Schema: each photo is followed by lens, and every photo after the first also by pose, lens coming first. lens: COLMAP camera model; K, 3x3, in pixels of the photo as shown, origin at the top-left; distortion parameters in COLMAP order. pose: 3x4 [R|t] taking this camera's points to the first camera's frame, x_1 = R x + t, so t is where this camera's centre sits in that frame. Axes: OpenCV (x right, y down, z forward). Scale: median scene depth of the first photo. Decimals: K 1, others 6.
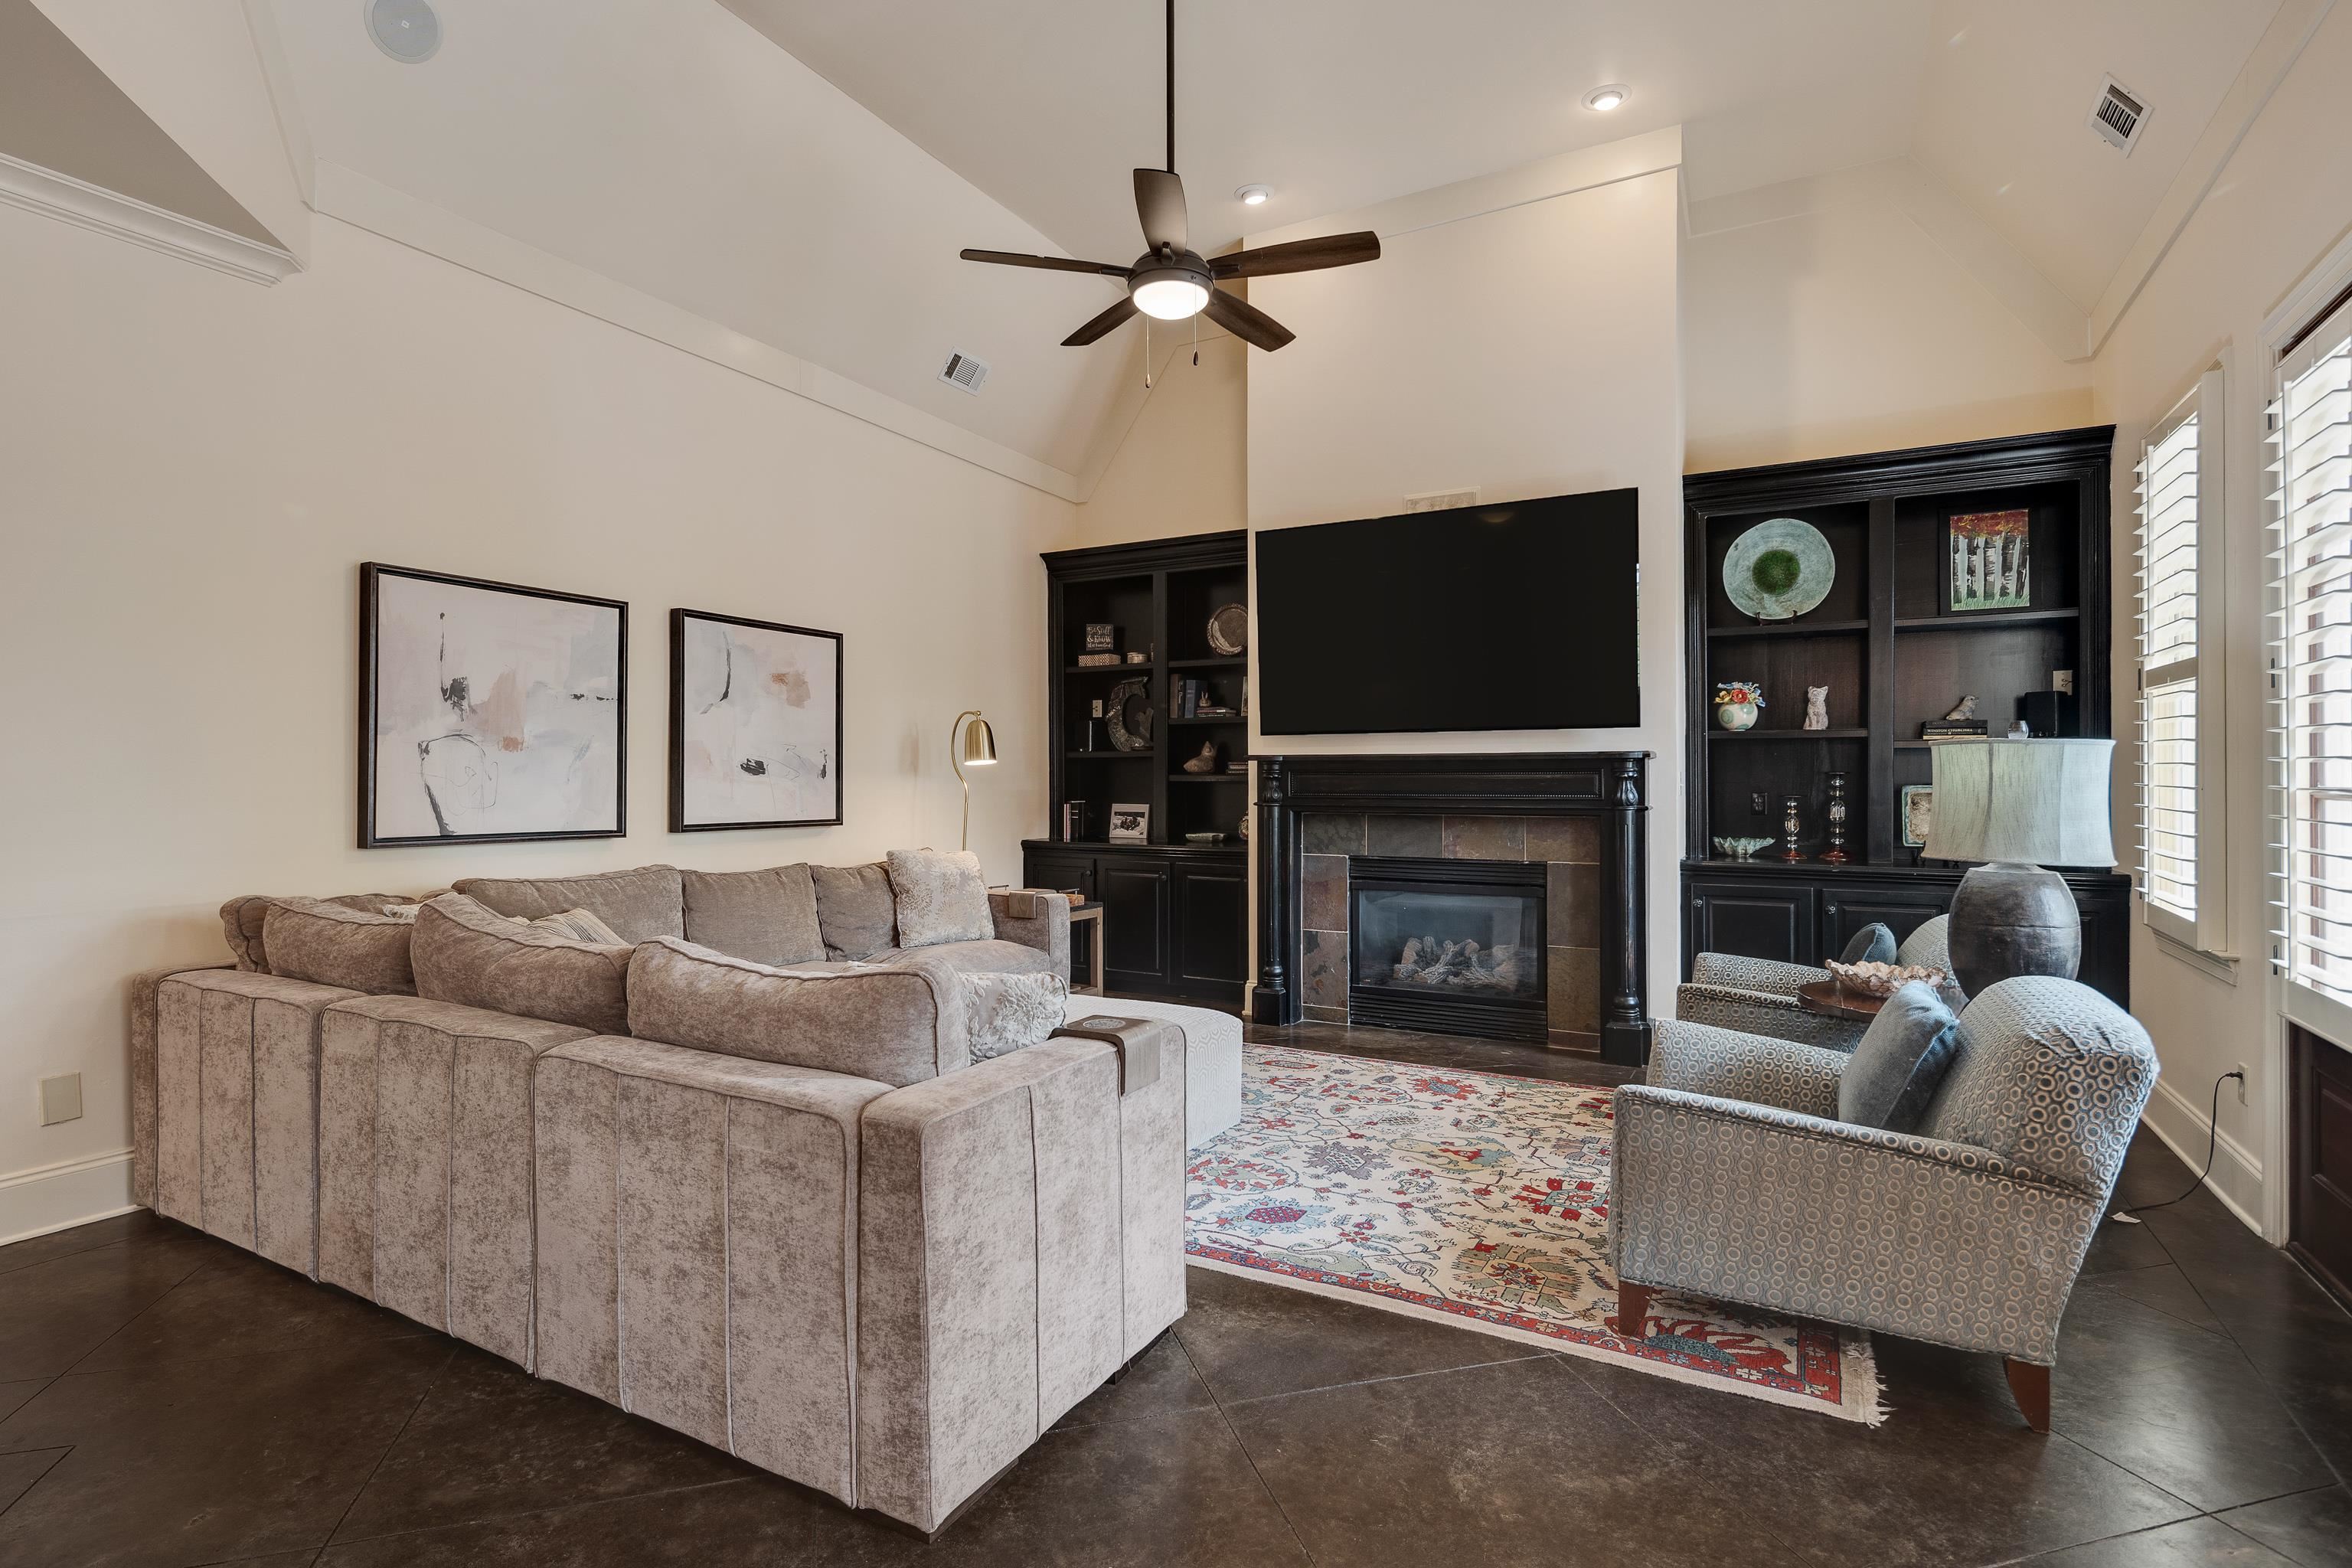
lens RADIAL K [[1141.9, 0, 1156.7], [0, 1141.9, 784.9], [0, 0, 1]] dist [0.002883, -0.004441]
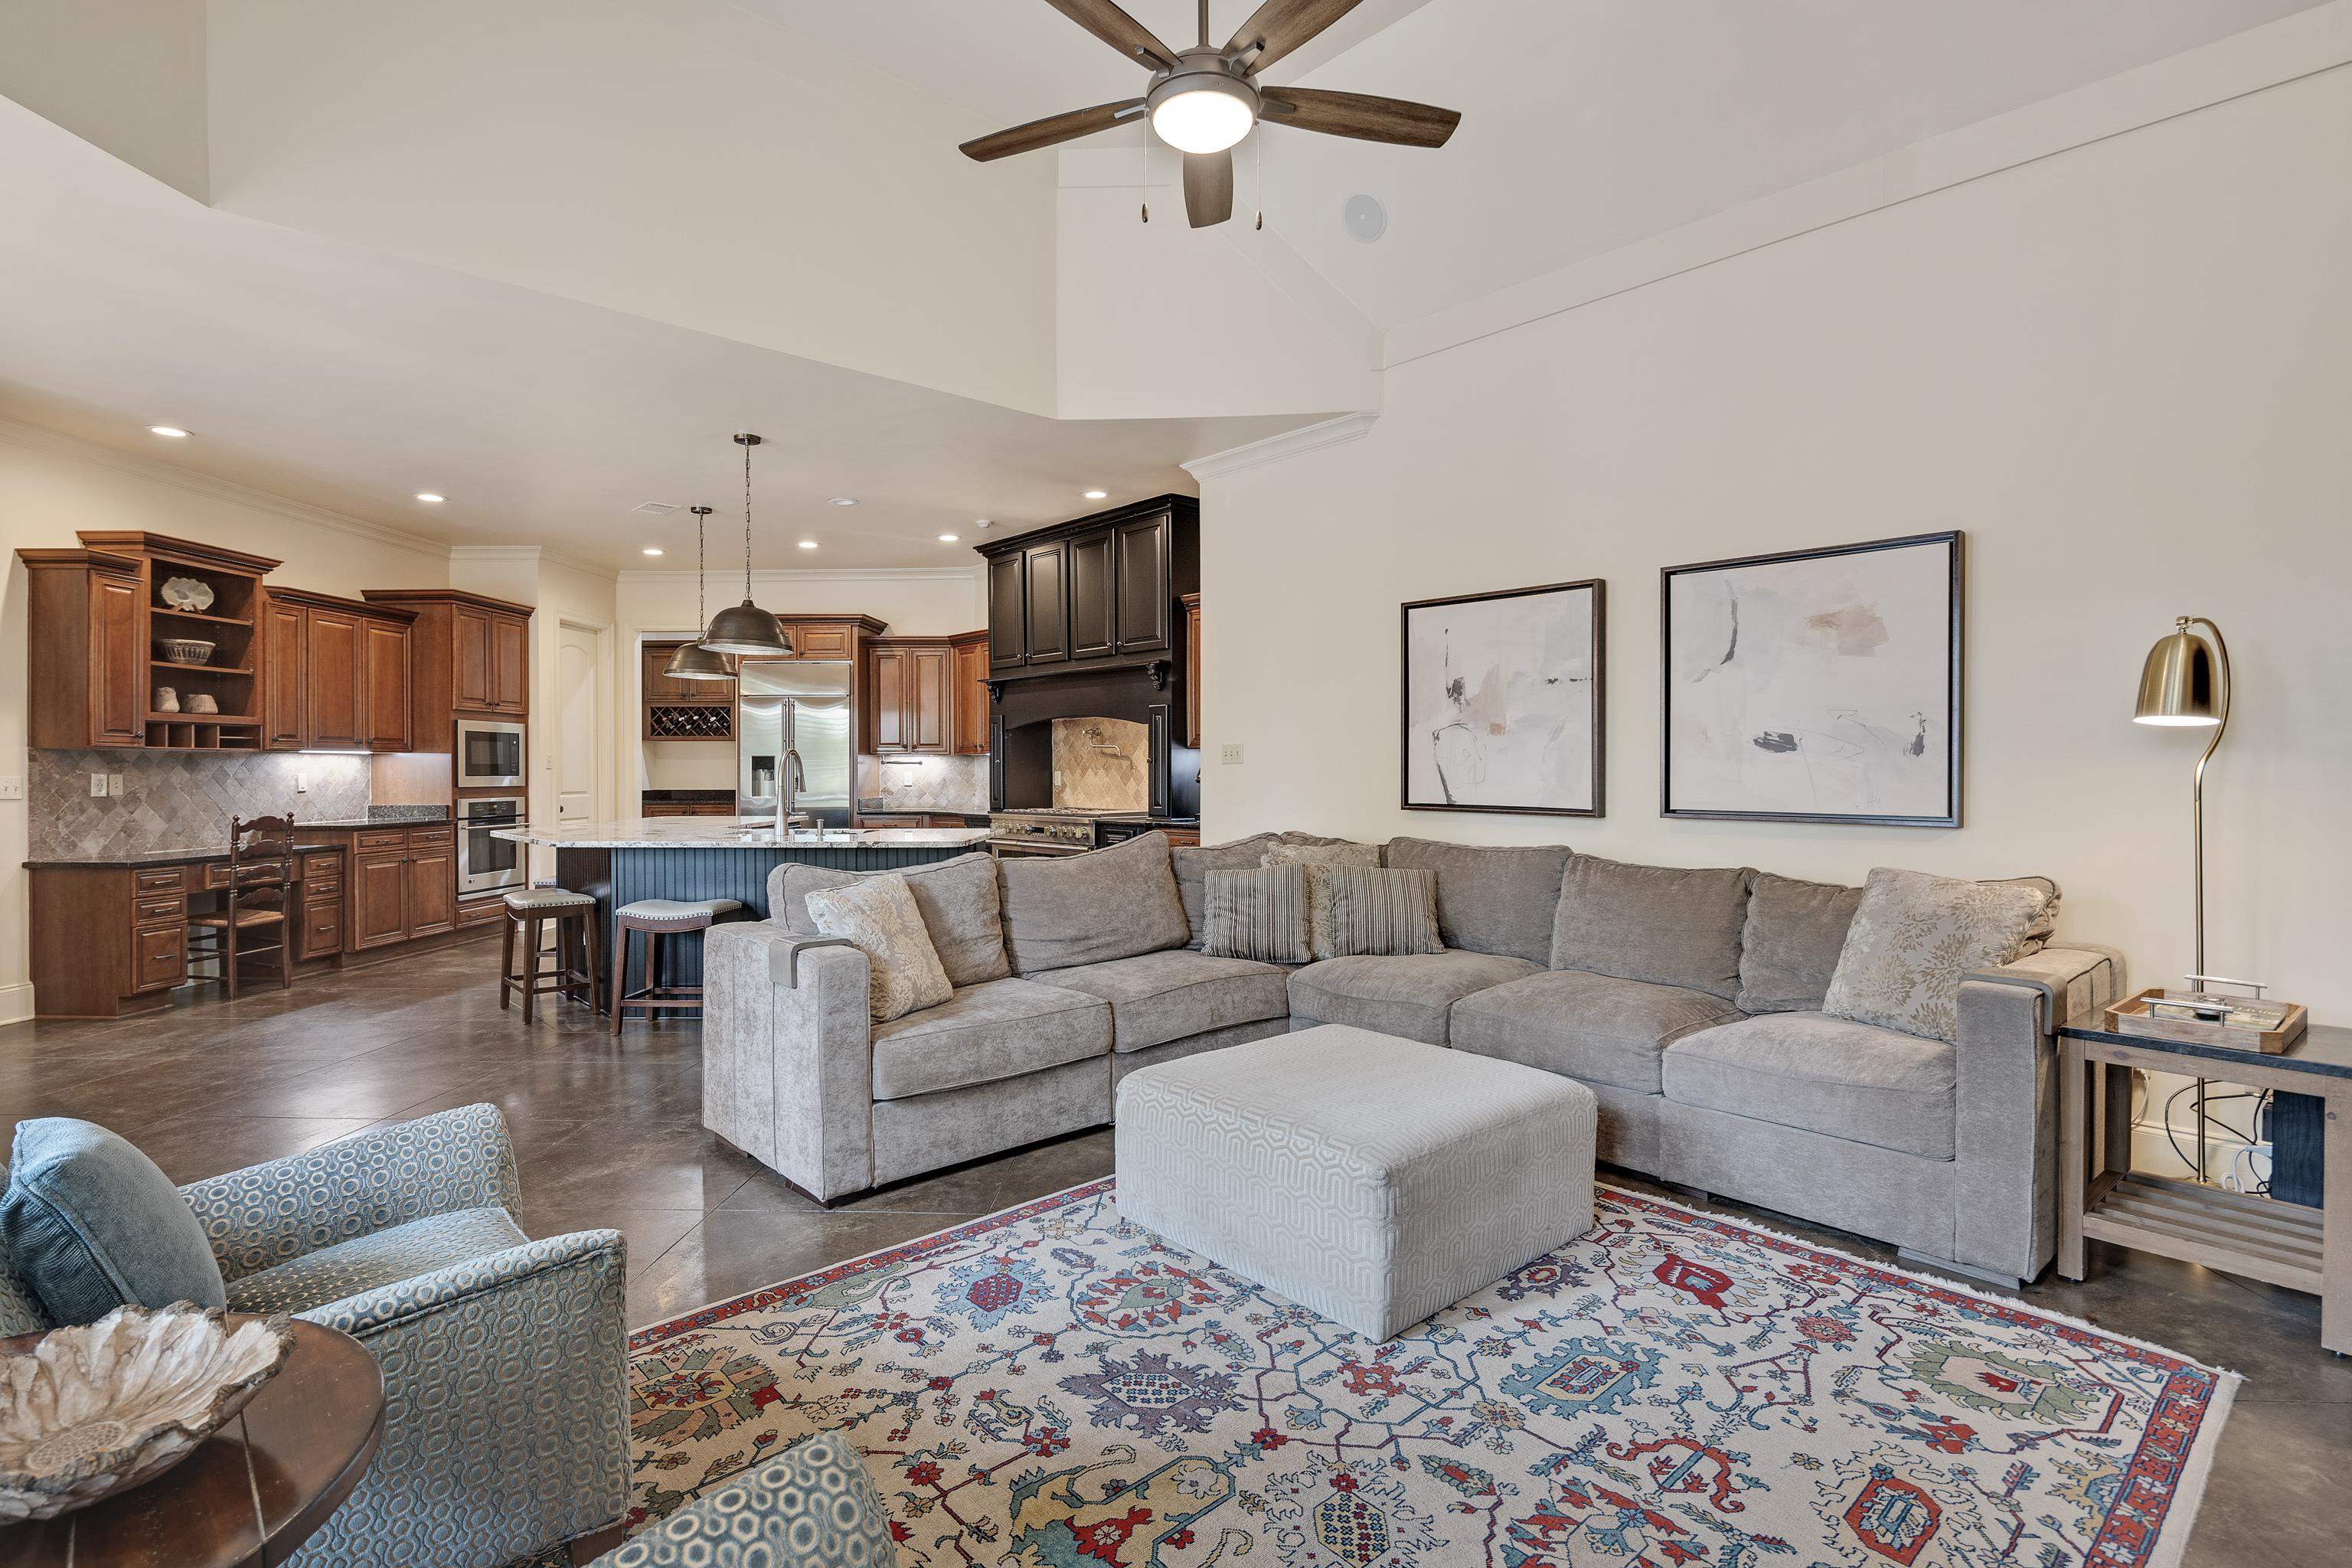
lens RADIAL K [[1141.9, 0, 1179.0], [0, 1141.9, 777.1], [0, 0, 1]] dist [0.002883, -0.004441]
pose [[-0.313337, 0.010983, -0.949579, 0.801838], [-0.001384, 0.999927, 0.012022, -0.000759], [0.949641, 0.005082, -0.313299, 1.325441]]
